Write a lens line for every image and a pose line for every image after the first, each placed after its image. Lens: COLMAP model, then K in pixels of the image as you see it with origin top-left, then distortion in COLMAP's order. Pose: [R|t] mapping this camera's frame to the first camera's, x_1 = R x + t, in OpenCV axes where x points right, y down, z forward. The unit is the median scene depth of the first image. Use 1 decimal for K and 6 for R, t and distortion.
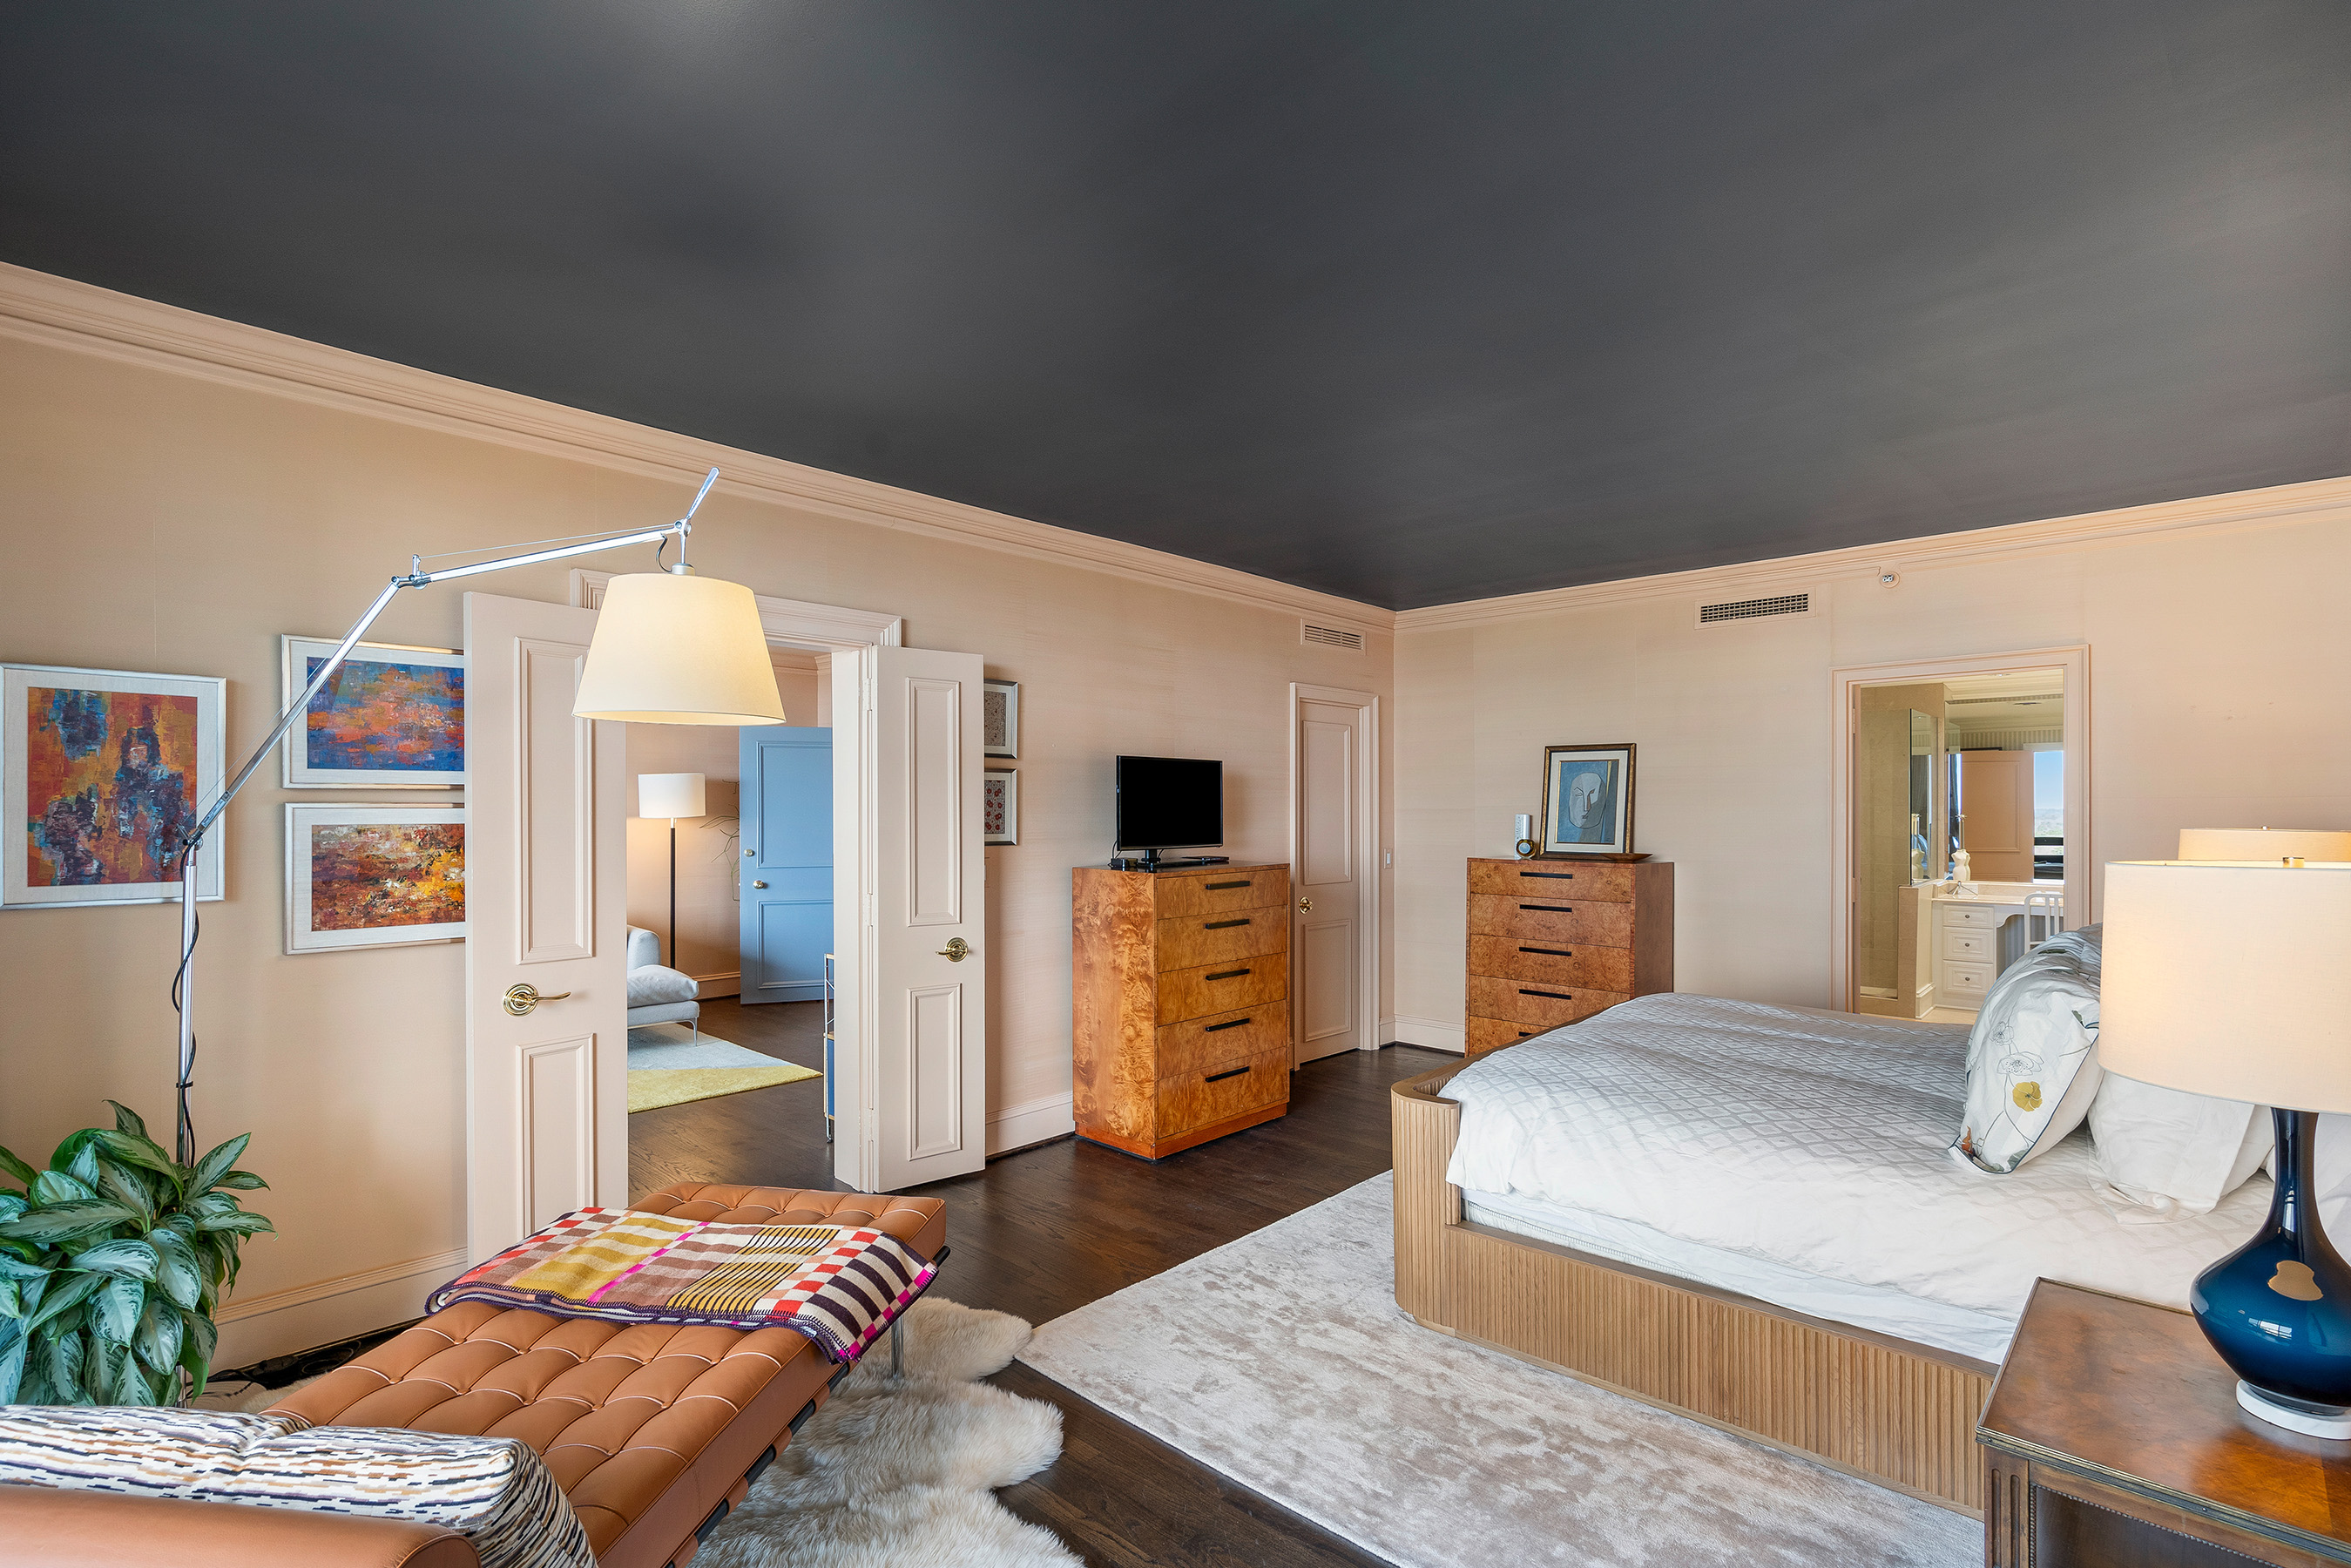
lens RADIAL K [[1094.0, 0, 1176.3], [0, 1094.0, 800.7], [0, 0, 1]] dist [-0.003646, -0.000311]
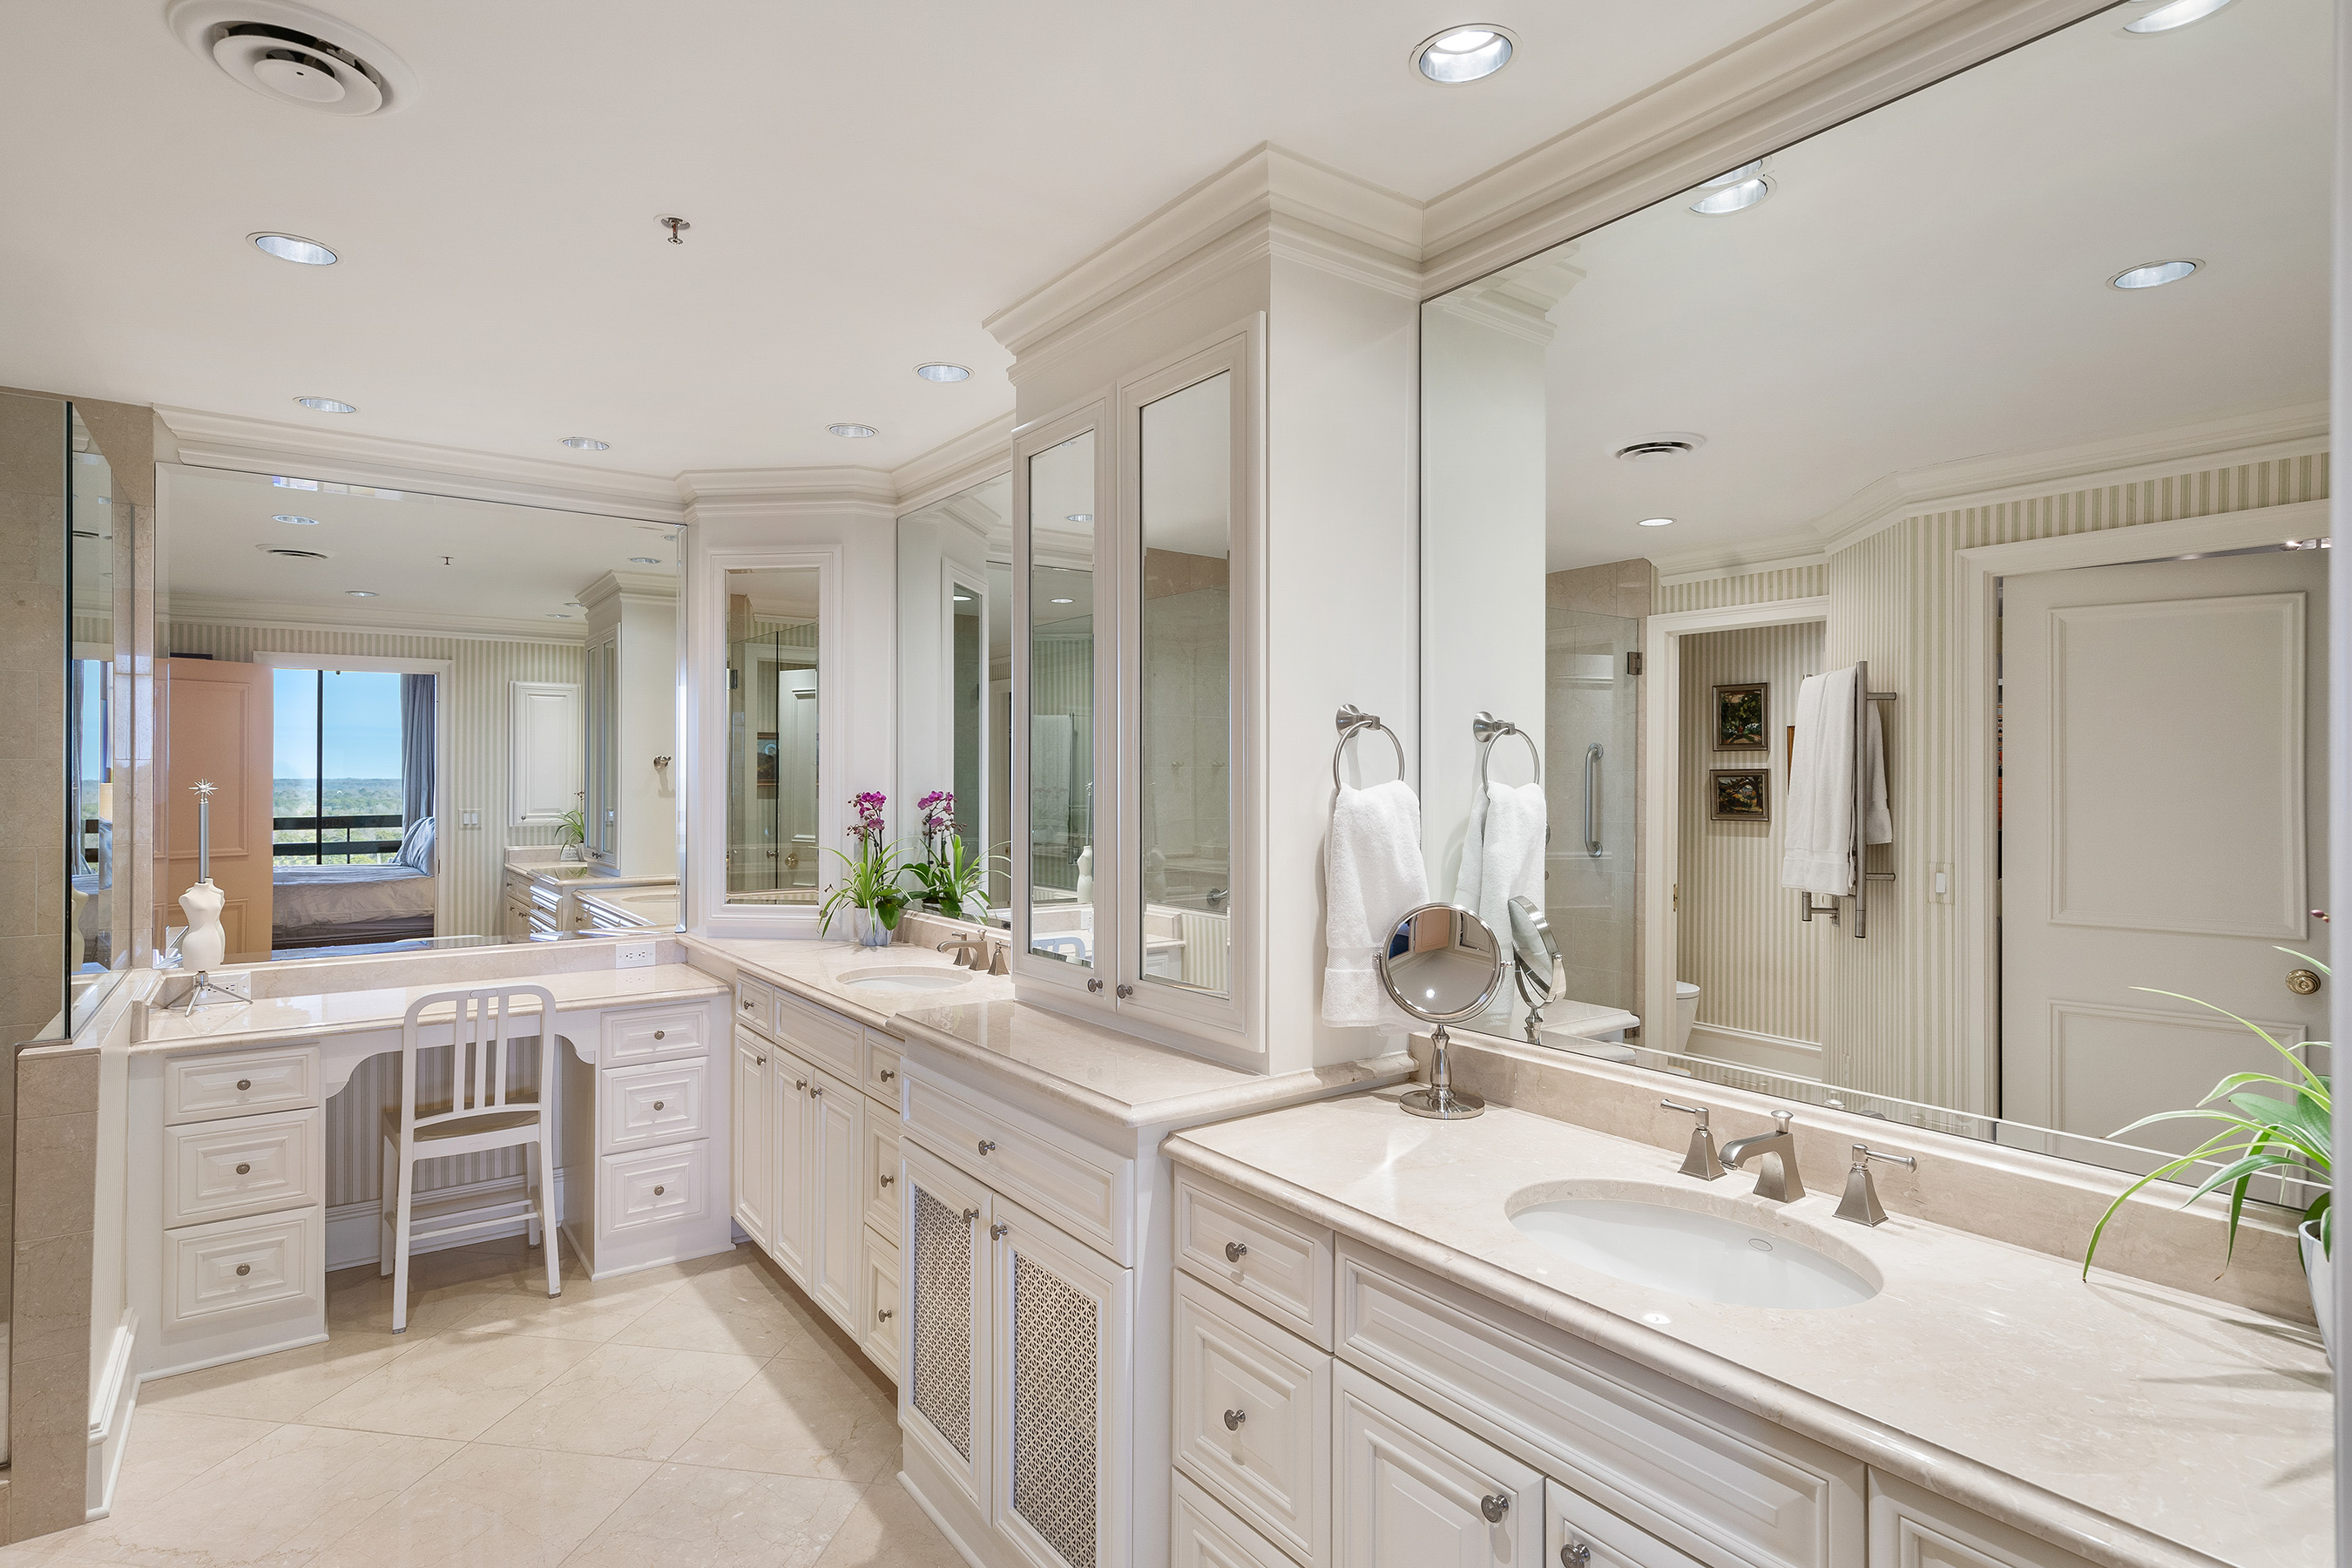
lens RADIAL K [[1196.8, 0, 1176.0], [0, 1196.8, 784.0], [0, 0, 1]] dist [-0.001026, -0.000460]
pose [[0.202686, -0.019240, 0.979055, 0.406742], [-0.001563, 0.999799, 0.019971, 0.004433], [-0.979243, -0.005578, 0.202615, 0.618100]]
